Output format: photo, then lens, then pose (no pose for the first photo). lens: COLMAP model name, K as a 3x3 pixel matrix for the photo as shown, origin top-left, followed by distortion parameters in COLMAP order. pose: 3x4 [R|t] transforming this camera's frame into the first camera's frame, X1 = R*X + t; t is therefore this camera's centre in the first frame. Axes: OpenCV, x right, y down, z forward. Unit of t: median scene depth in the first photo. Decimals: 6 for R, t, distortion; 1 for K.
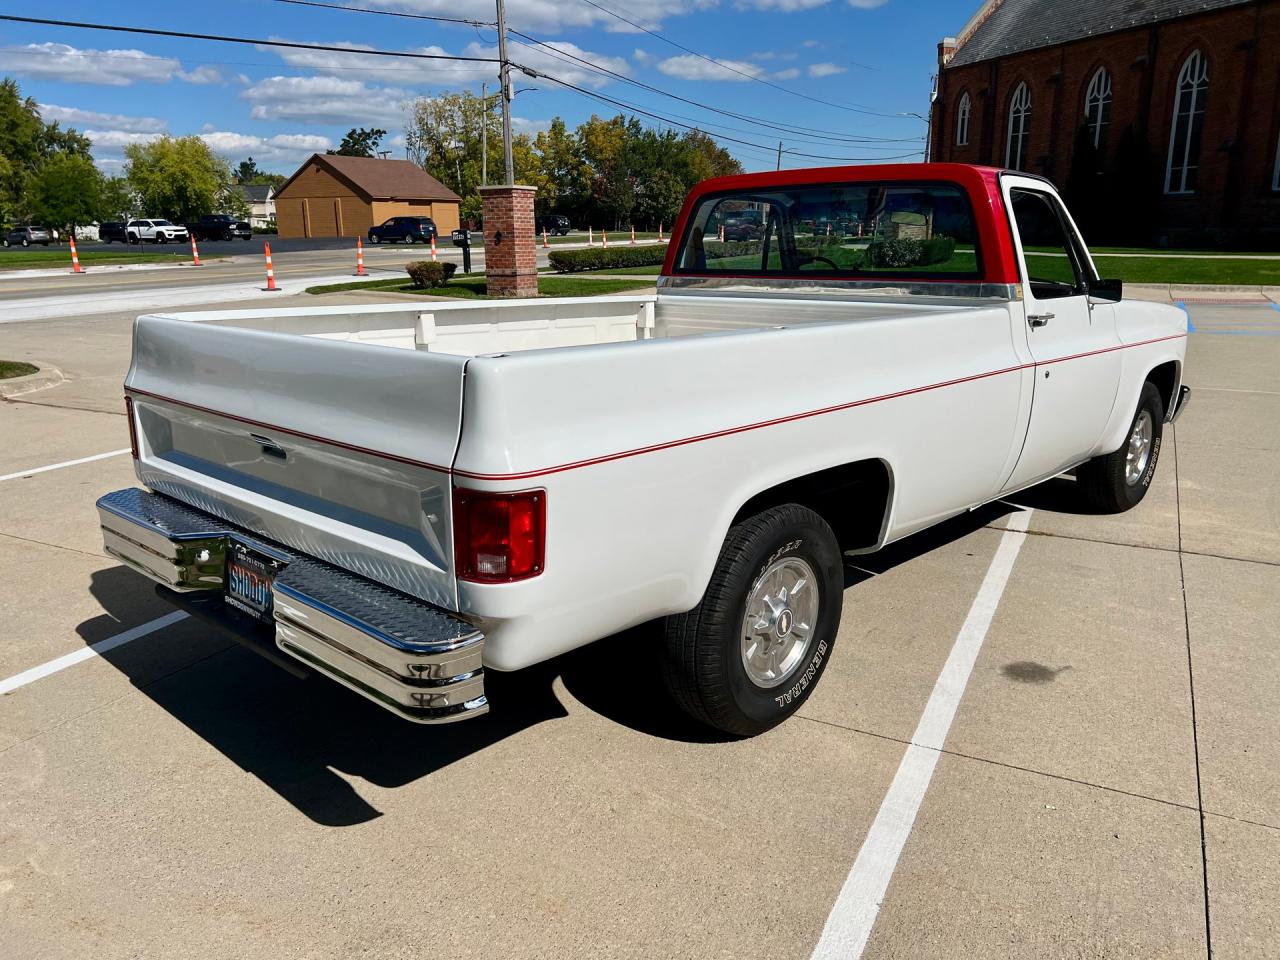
lens RADIAL K [[989.2, 0, 650.0], [0, 989.2, 472.6], [0, 0, 1]] dist [0.052269, -0.052903]
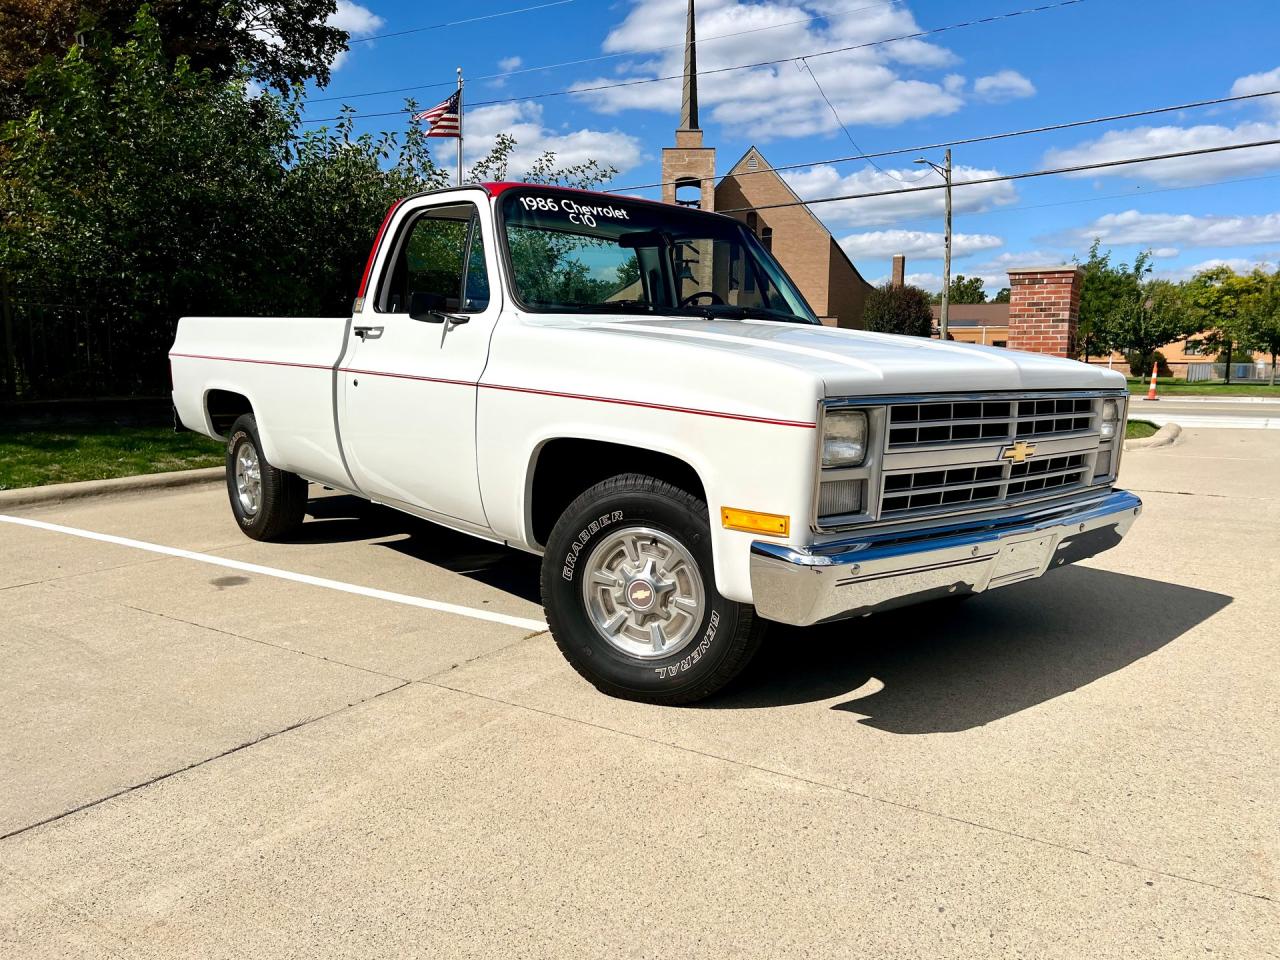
lens RADIAL K [[973.4, 0, 641.6], [0, 973.4, 480.1], [0, 0, 1]] dist [0.023132, -0.015470]
pose [[-0.128298, 0.129400, -0.983257, 1.617057], [-0.248954, 0.955502, 0.158232, -0.278444], [0.959980, 0.265086, -0.090374, 1.652289]]
